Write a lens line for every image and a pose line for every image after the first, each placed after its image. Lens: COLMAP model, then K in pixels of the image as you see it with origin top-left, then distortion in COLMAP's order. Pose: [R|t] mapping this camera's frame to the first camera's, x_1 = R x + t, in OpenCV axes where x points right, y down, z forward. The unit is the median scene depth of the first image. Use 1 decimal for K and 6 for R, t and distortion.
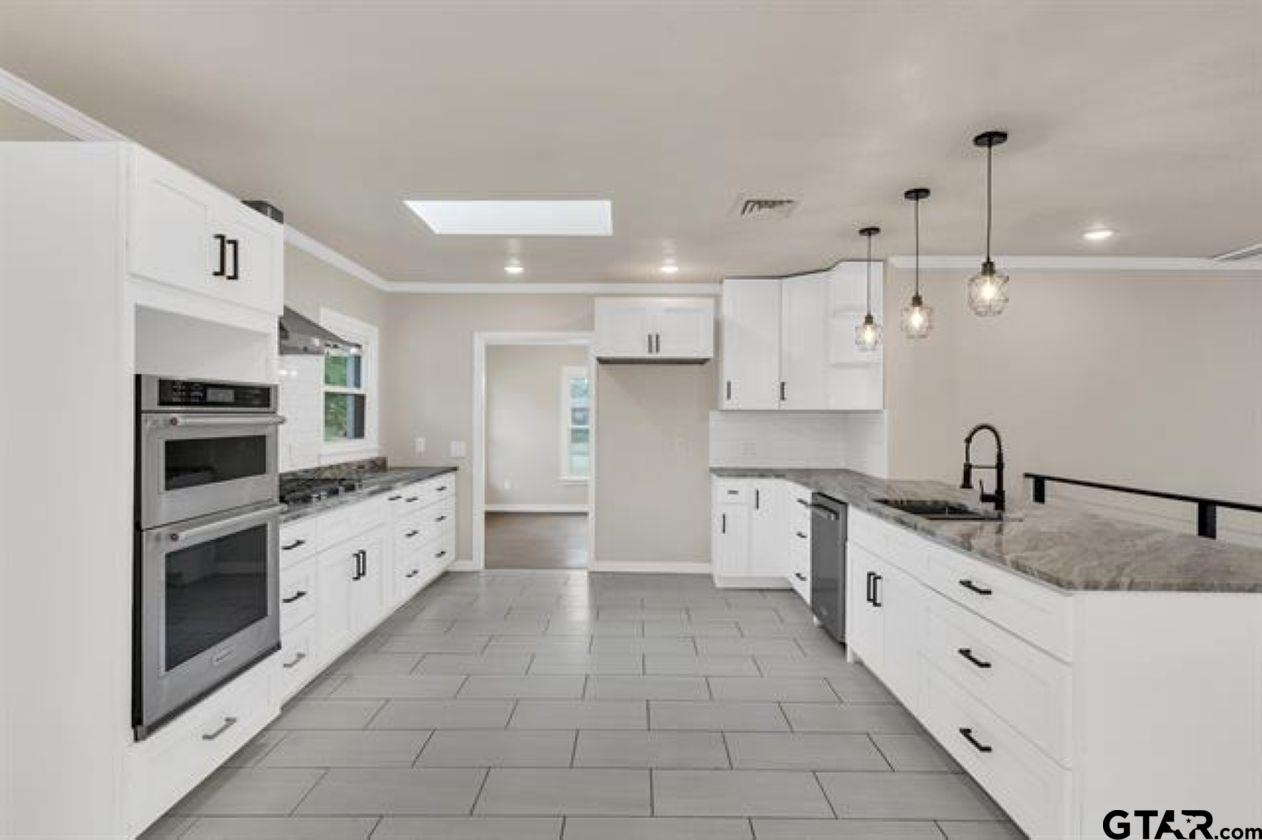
lens RADIAL K [[678.5, 0, 628.7], [0, 678.5, 398.4], [0, 0, 1]] dist [-0.004732, -0.000229]
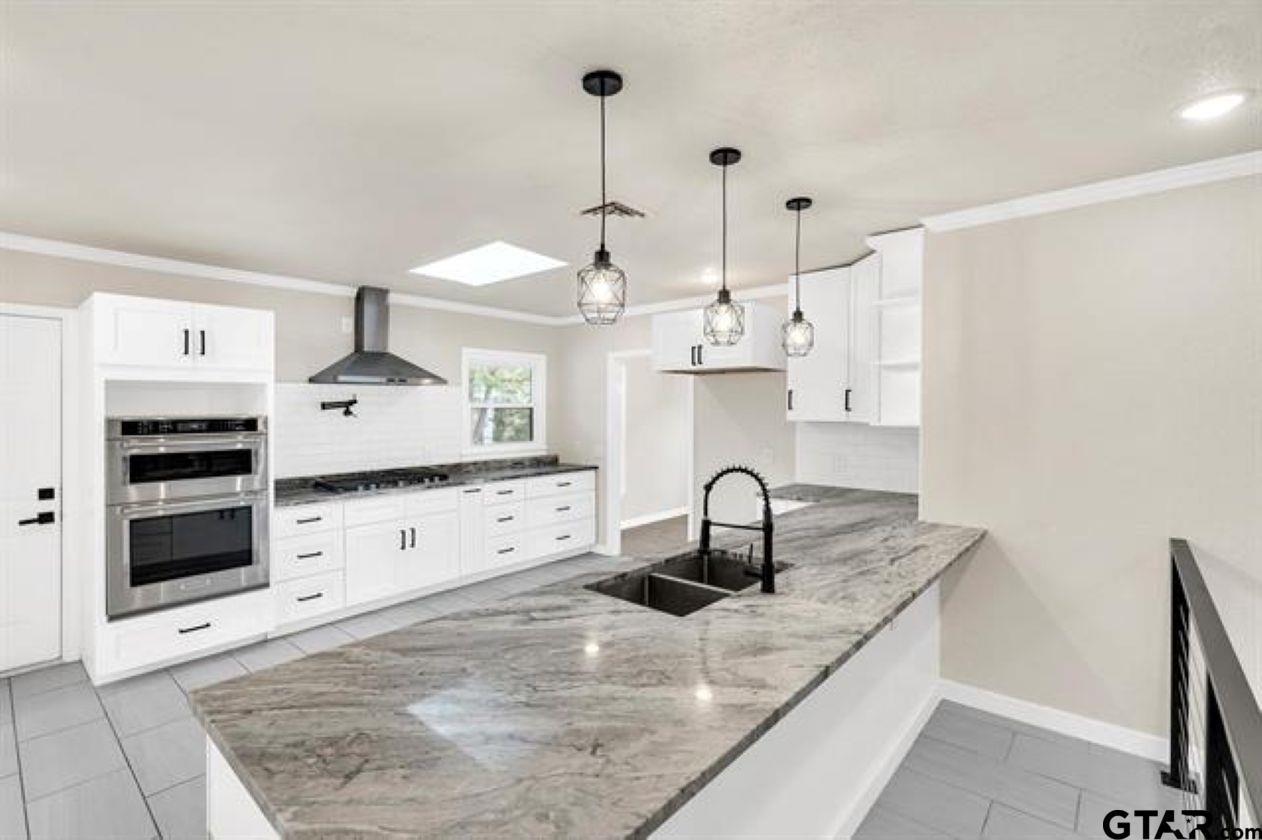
lens RADIAL K [[587.3, 0, 625.8], [0, 587.3, 410.2], [0, 0, 1]] dist [-0.003127, -0.000688]
pose [[0.758637, -0.002843, -0.651507, 0.831313], [0.024136, 0.999427, 0.023743, -0.038725], [0.651066, -0.033738, 0.758271, 0.450587]]
